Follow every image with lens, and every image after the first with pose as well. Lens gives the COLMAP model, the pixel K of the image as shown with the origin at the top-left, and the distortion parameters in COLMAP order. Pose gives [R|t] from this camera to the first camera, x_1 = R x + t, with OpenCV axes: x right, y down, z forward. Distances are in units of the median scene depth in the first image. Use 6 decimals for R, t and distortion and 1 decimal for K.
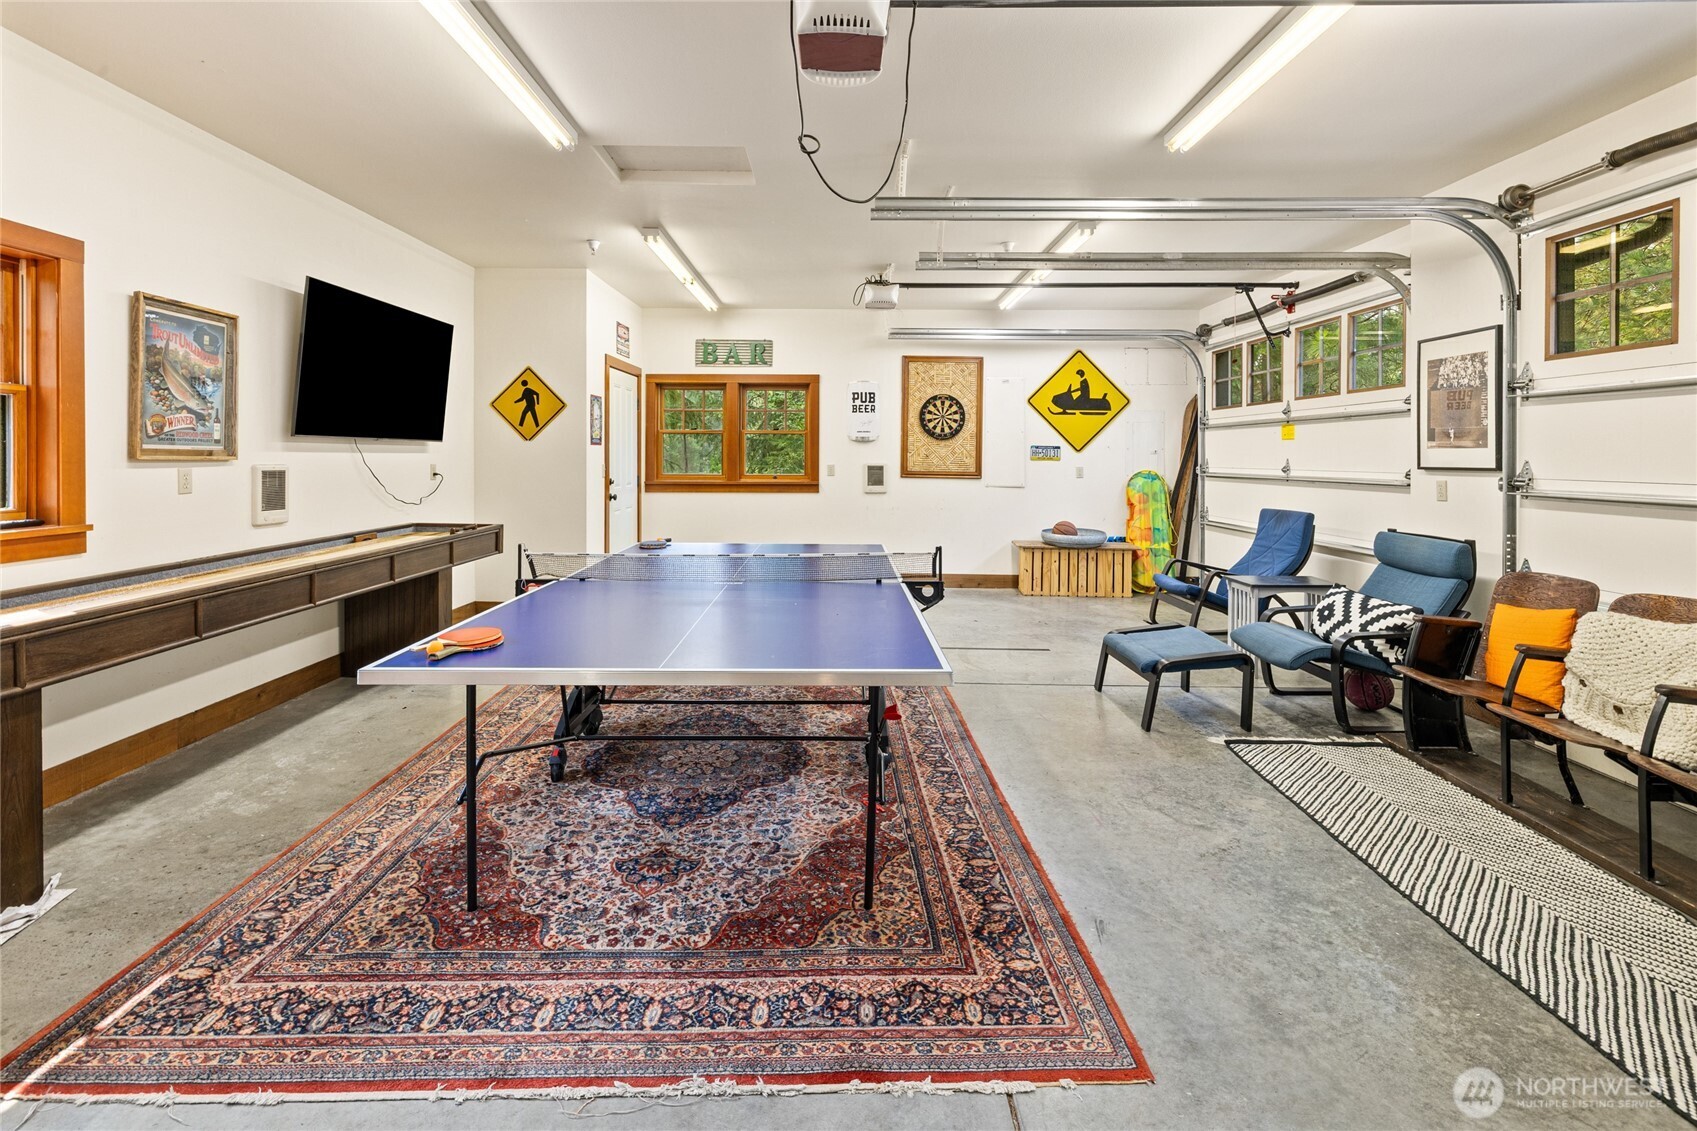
lens RADIAL K [[779.2, 0, 847.7], [0, 779.2, 457.4], [0, 0, 1]] dist [0.001884, 0.000726]
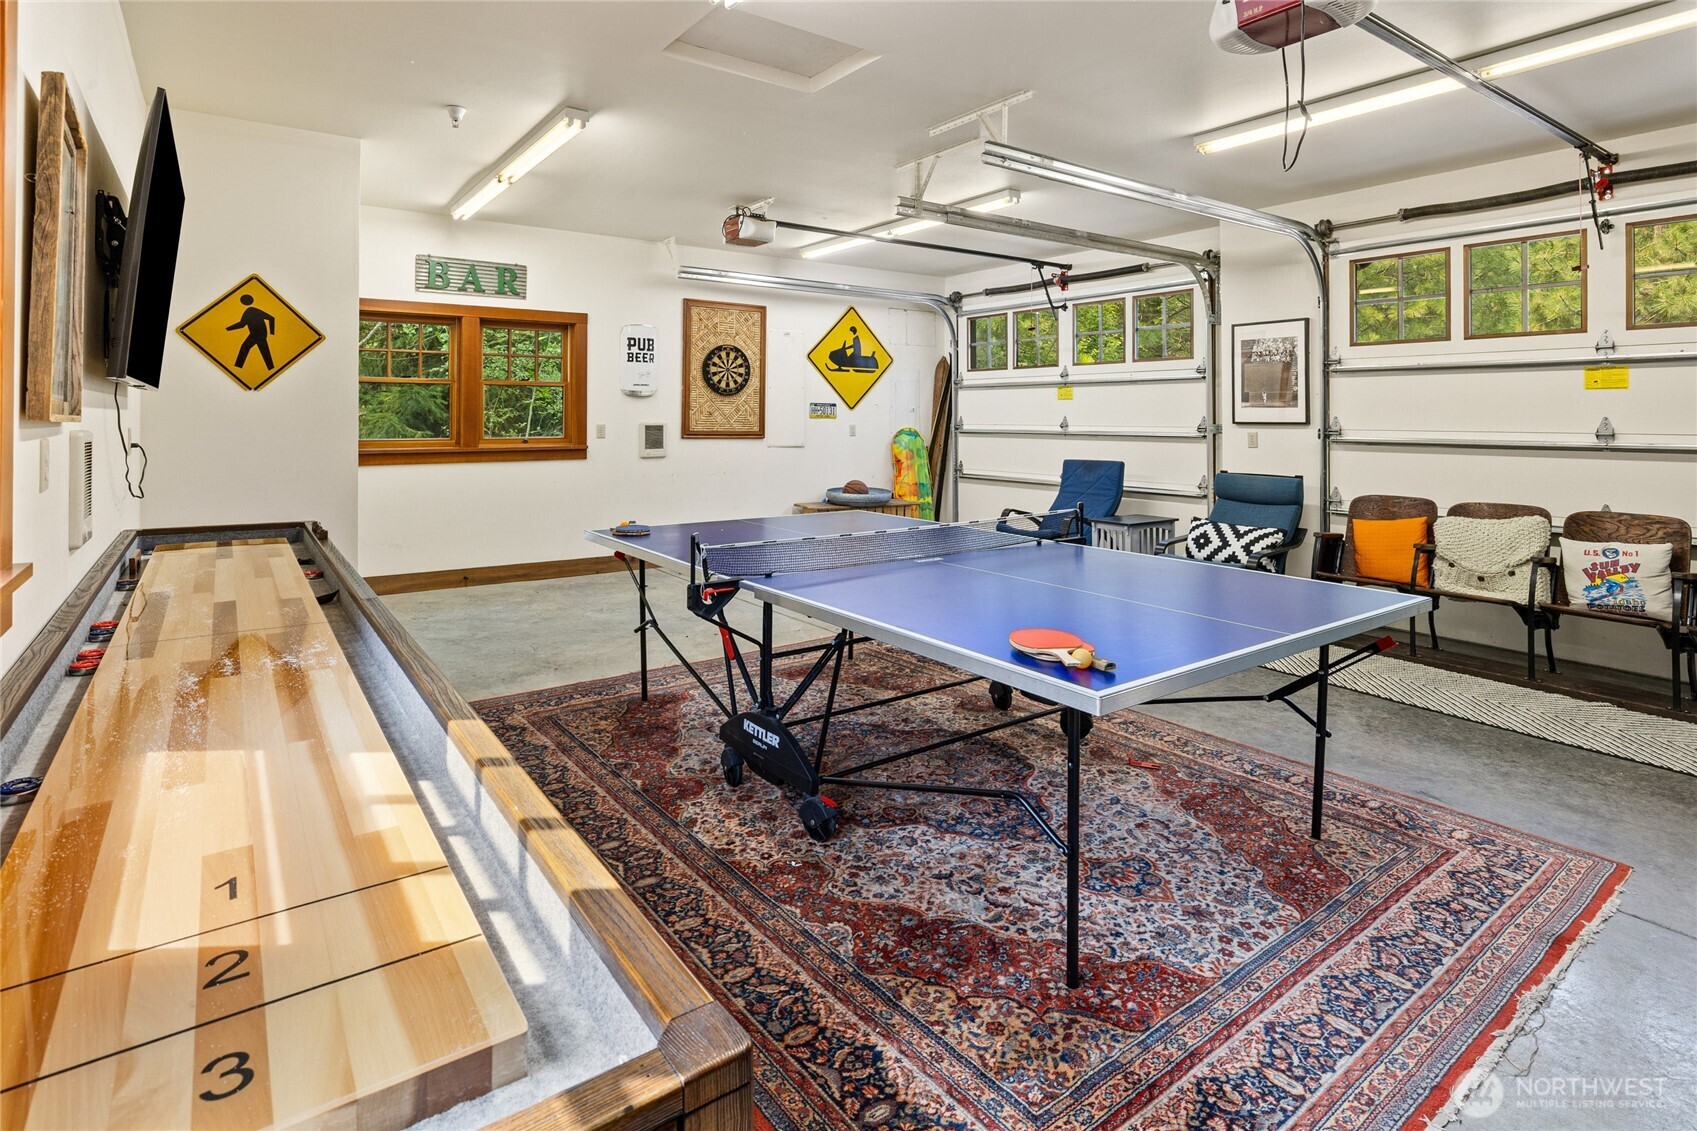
lens RADIAL K [[854.4, 0, 846.6], [0, 854.4, 407.3], [0, 0, 1]] dist [-0.015600, 0.007789]
pose [[0.813866, 0.003986, 0.581038, -0.418177], [0.001255, 0.999962, -0.008618, -0.000816], [-0.581051, 0.007743, 0.813831, 0.151422]]
